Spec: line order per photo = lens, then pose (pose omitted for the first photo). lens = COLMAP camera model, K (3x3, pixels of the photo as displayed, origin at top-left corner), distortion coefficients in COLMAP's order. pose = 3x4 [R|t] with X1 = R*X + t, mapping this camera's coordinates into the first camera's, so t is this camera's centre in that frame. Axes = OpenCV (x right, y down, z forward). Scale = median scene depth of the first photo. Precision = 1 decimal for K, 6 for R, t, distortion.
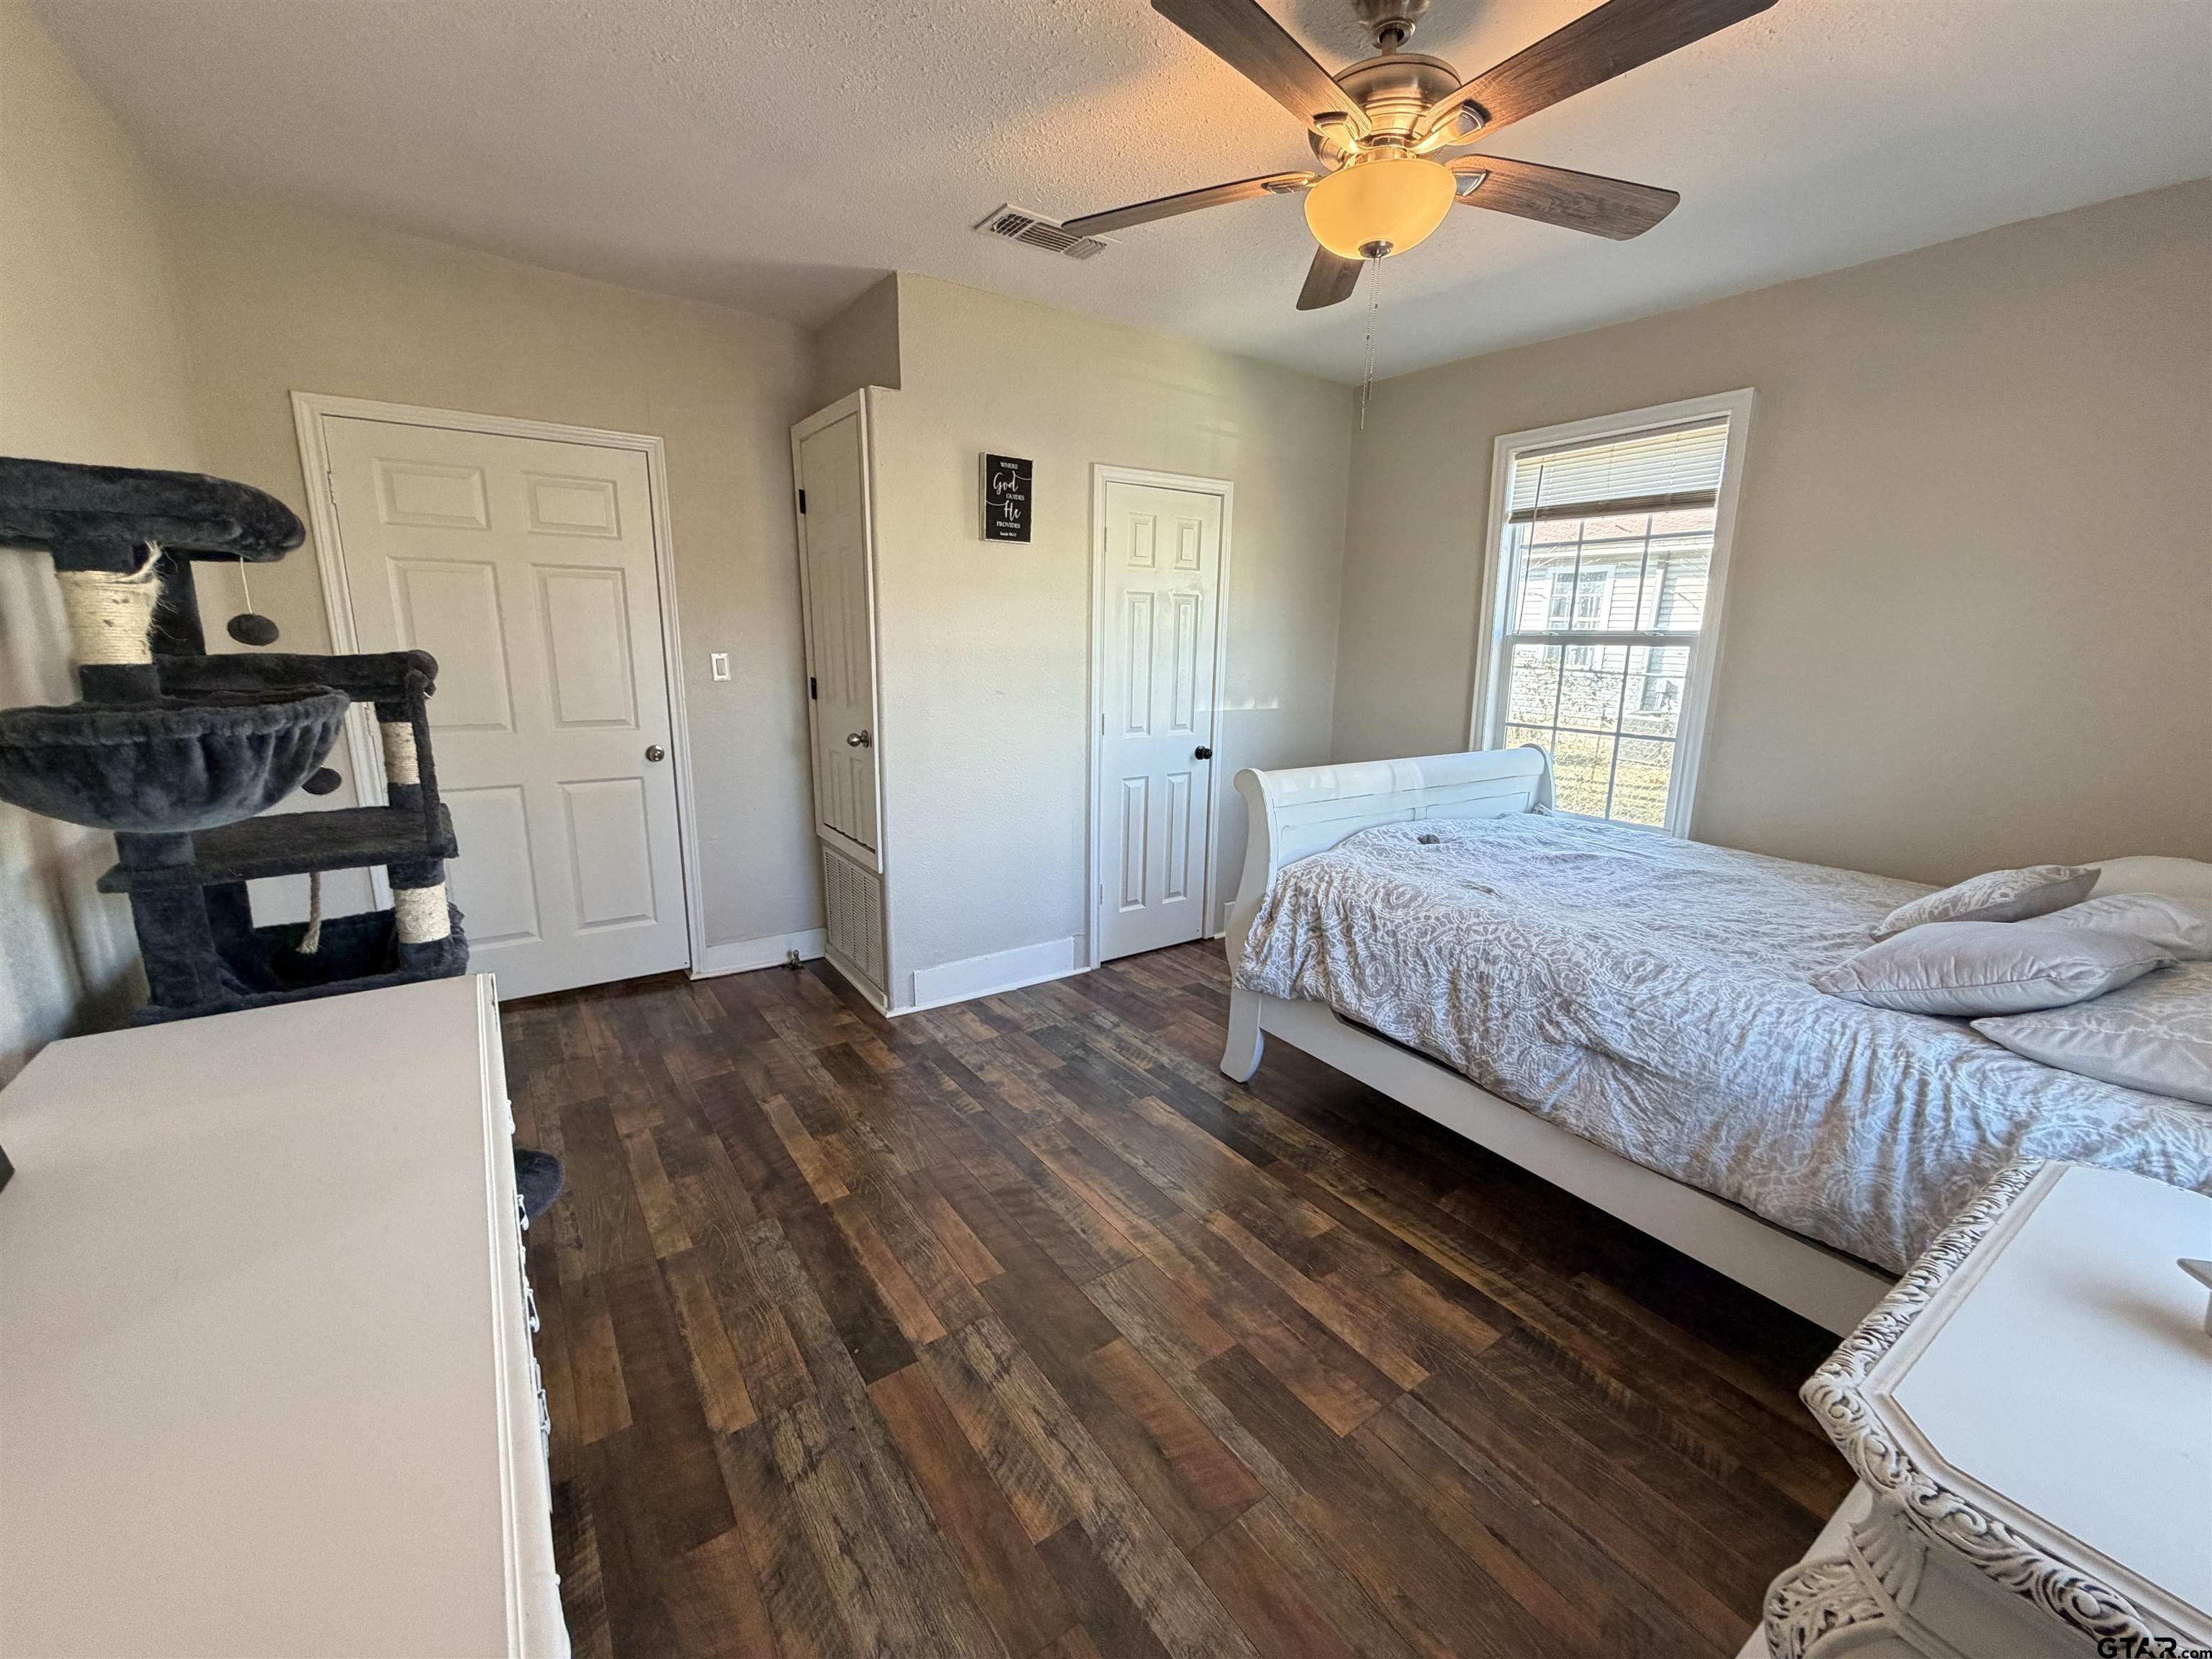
lens RADIAL K [[883.1, 0, 1101.2], [0, 883.1, 827.5], [0, 0, 1]] dist [0.000783, 0.000577]
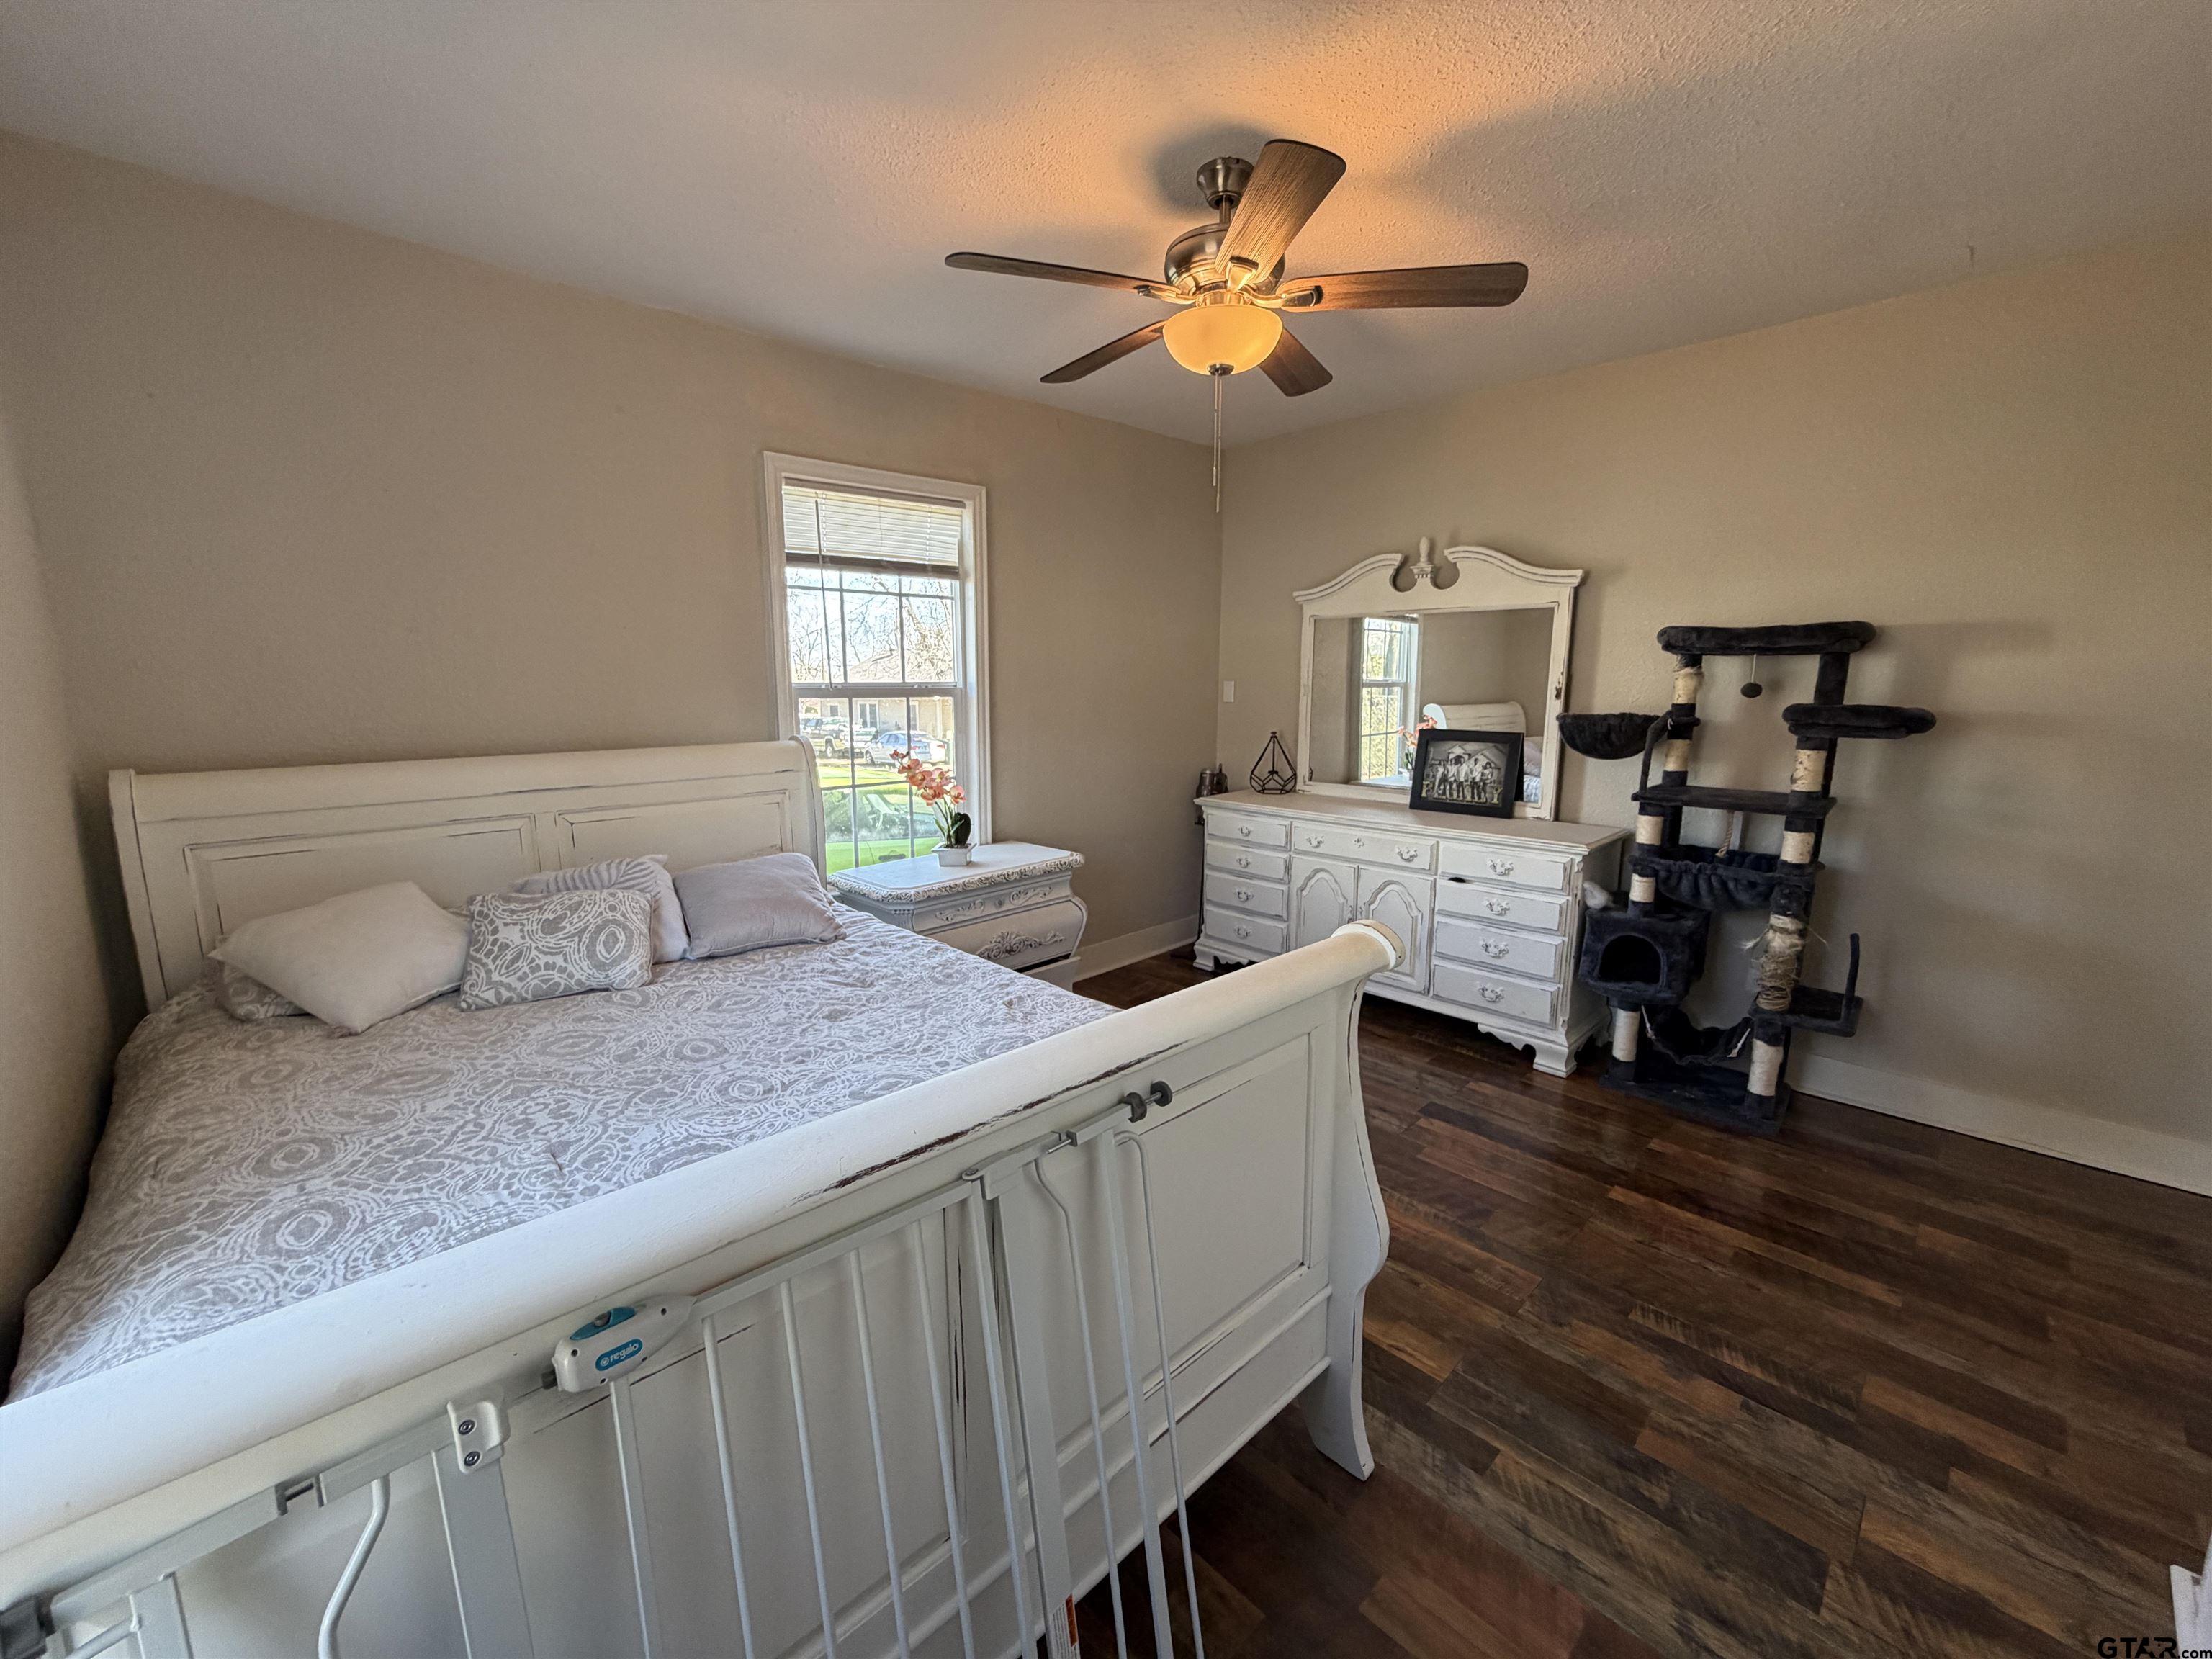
lens RADIAL K [[883.1, 0, 1101.2], [0, 883.1, 827.5], [0, 0, 1]] dist [0.000783, 0.000577]
pose [[-0.986112, 0.012666, -0.165599, 0.465574], [-0.051494, 0.924634, 0.377359, -0.351445], [0.157898, 0.380645, -0.911141, 1.584550]]
